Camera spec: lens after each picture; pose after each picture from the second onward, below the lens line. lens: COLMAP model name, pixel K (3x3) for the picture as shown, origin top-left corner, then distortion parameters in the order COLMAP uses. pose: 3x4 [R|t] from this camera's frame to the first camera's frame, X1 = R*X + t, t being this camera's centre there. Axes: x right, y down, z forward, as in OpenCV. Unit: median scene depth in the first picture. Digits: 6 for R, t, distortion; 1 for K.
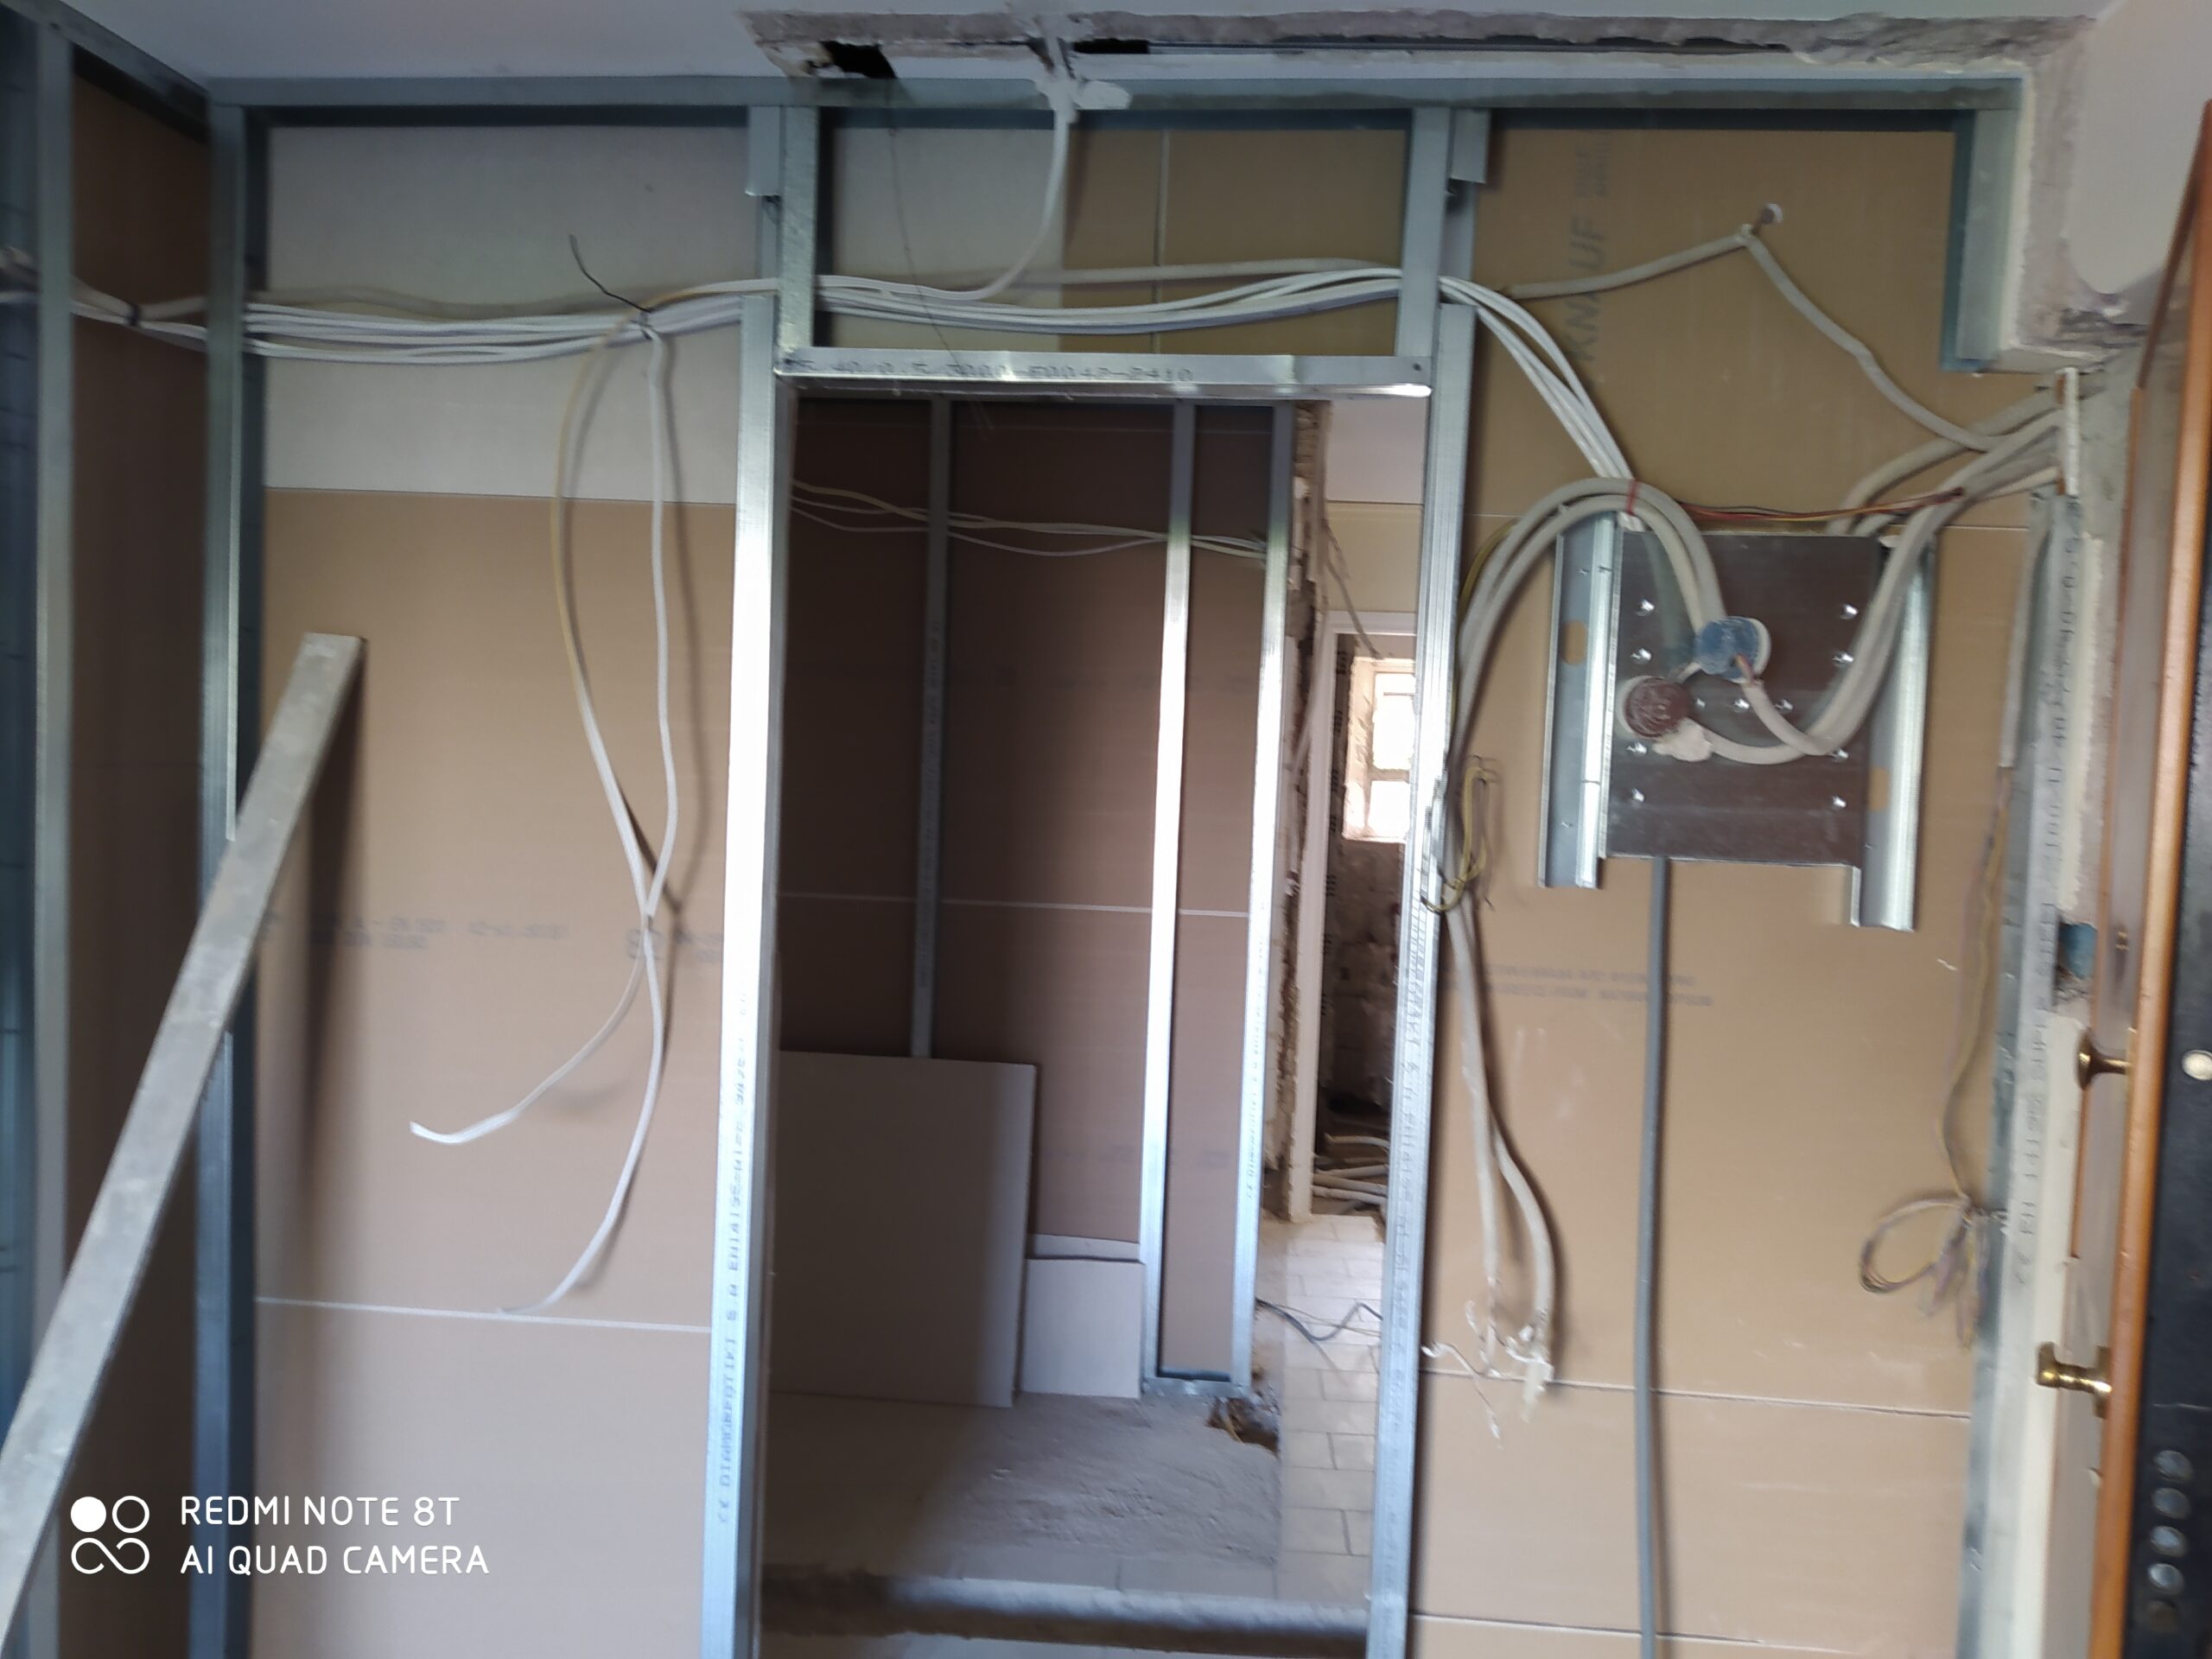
lens RADIAL K [[1680.0, 0, 1069.2], [0, 1680.0, 832.2], [0, 0, 1]] dist [0.119937, -0.177677]
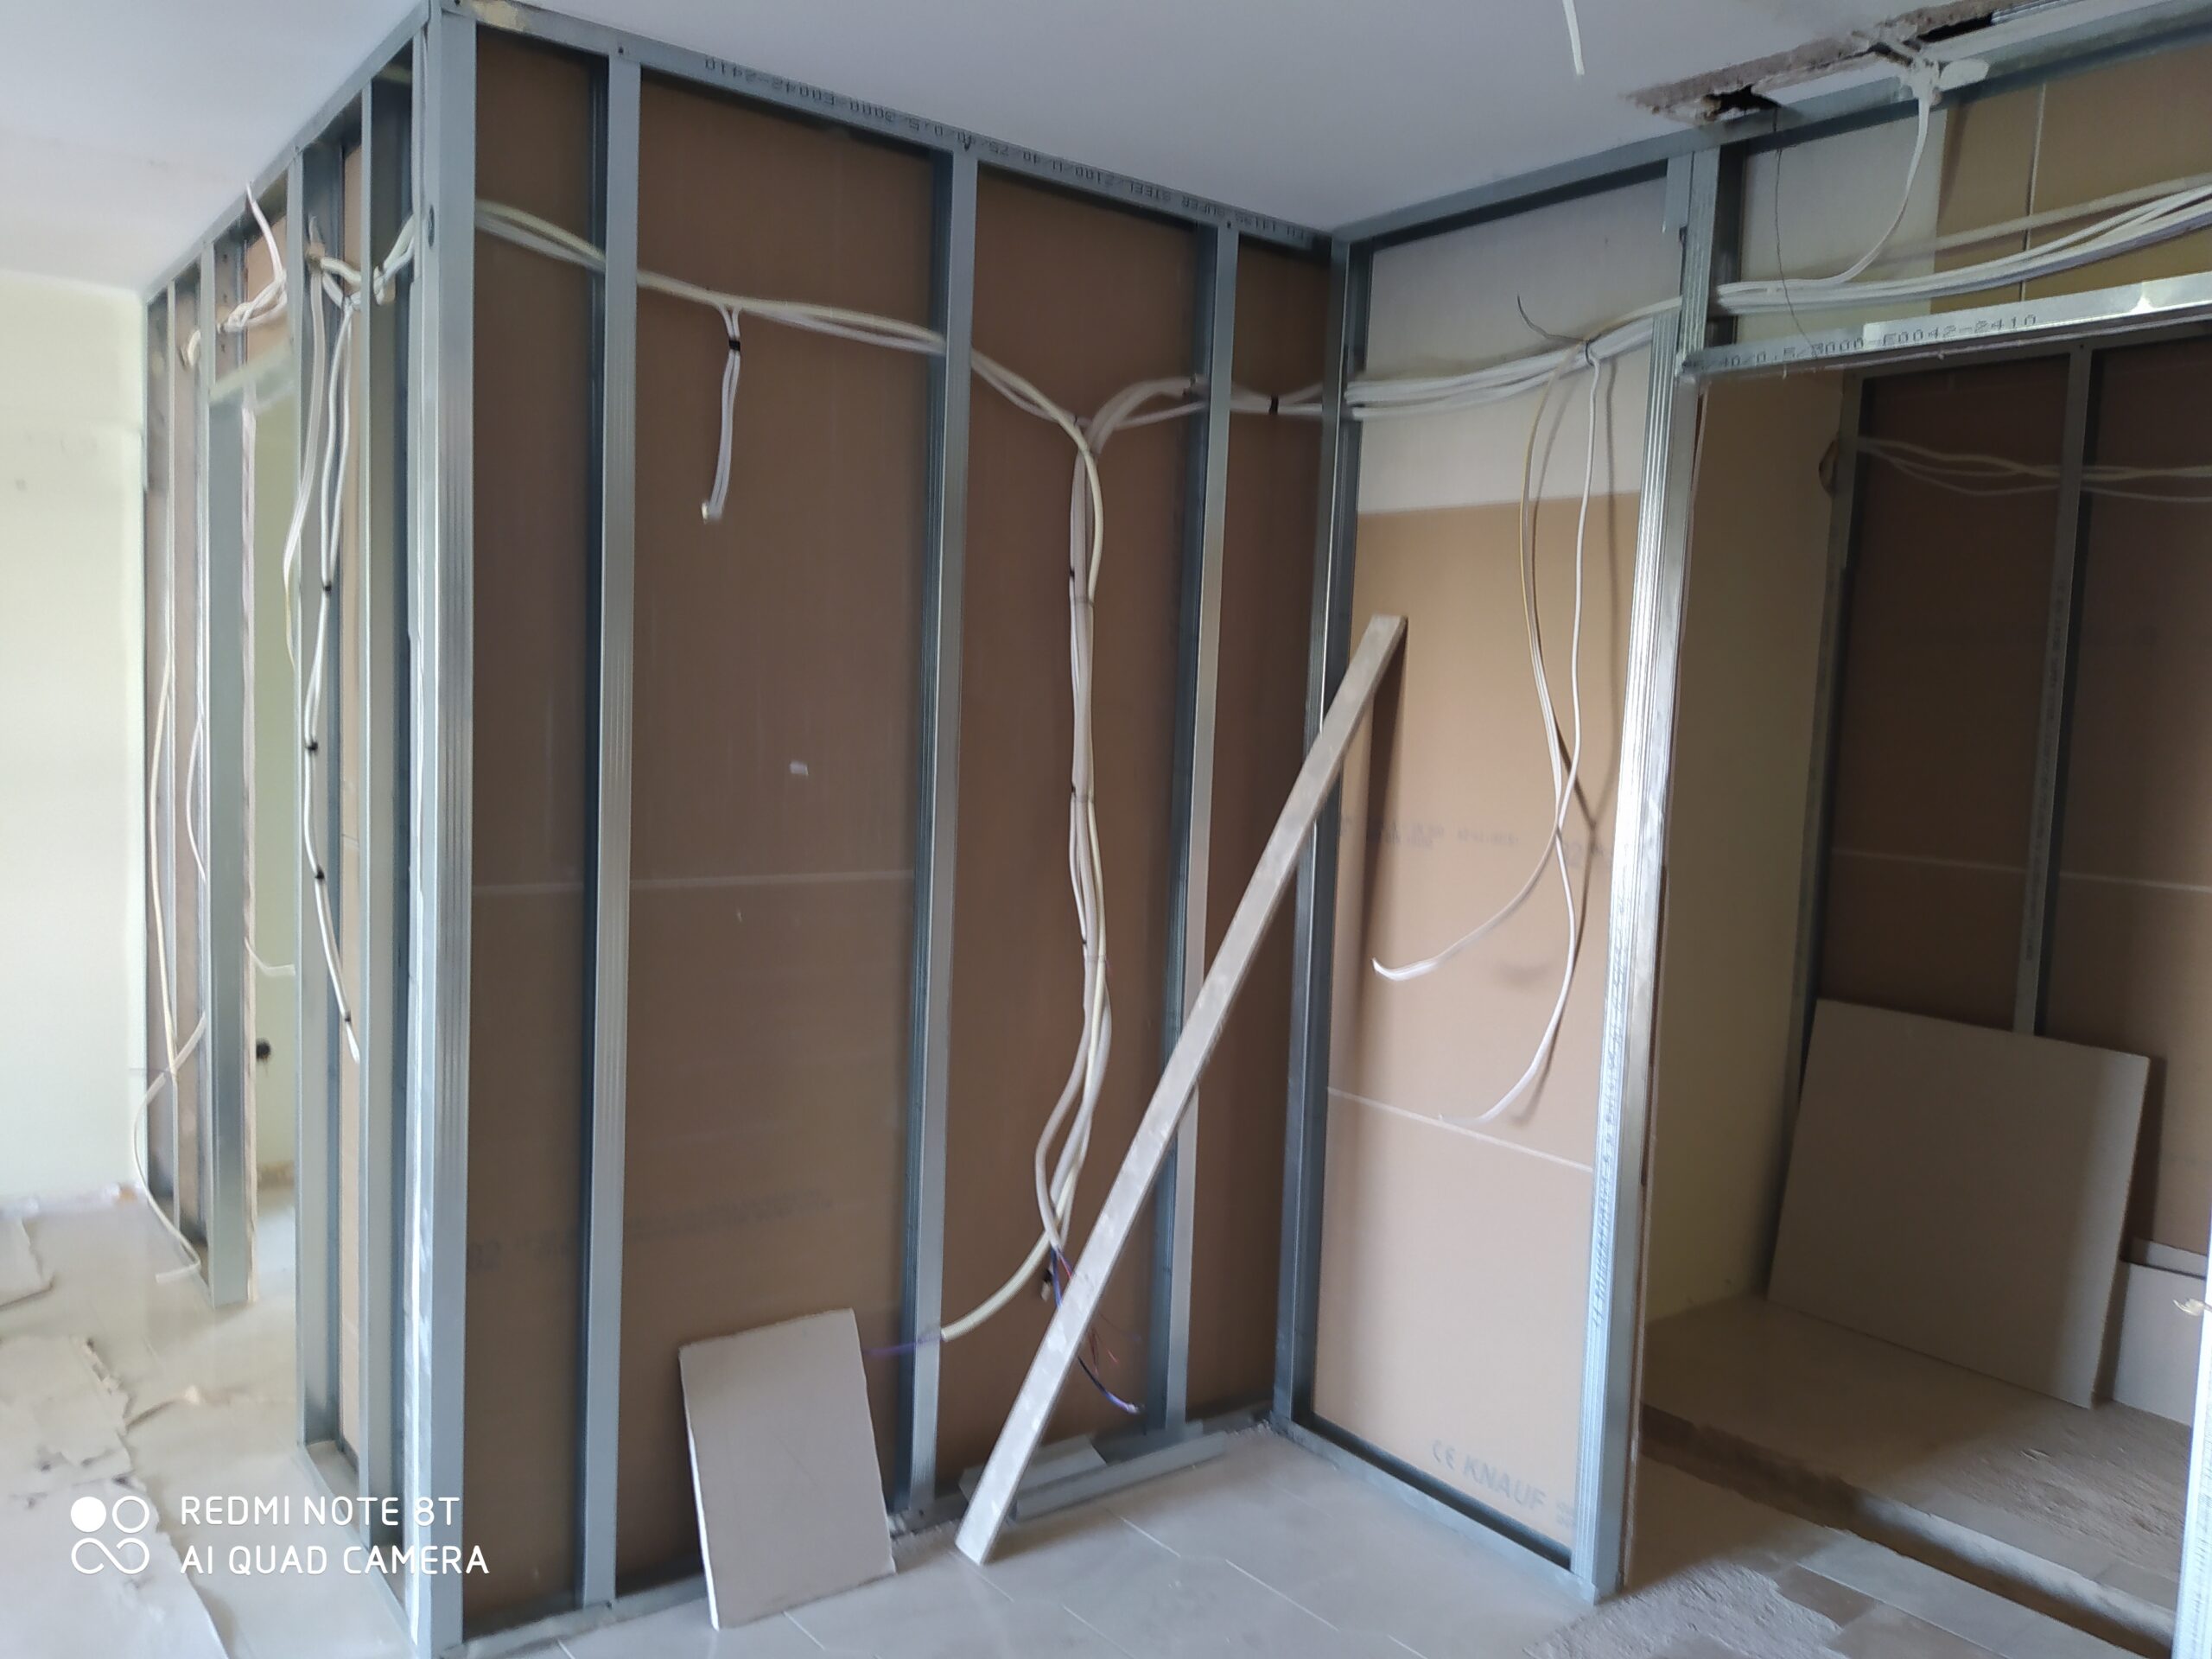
lens RADIAL K [[1691.2, 0, 1106.0], [0, 1691.2, 829.5], [0, 0, 1]] dist [0.106943, -0.123488]
pose [[0.685916, 0.050895, -0.725899, 0.455068], [-0.055470, 0.998306, 0.017580, 0.049354], [0.725564, 0.028207, 0.687577, -0.113881]]
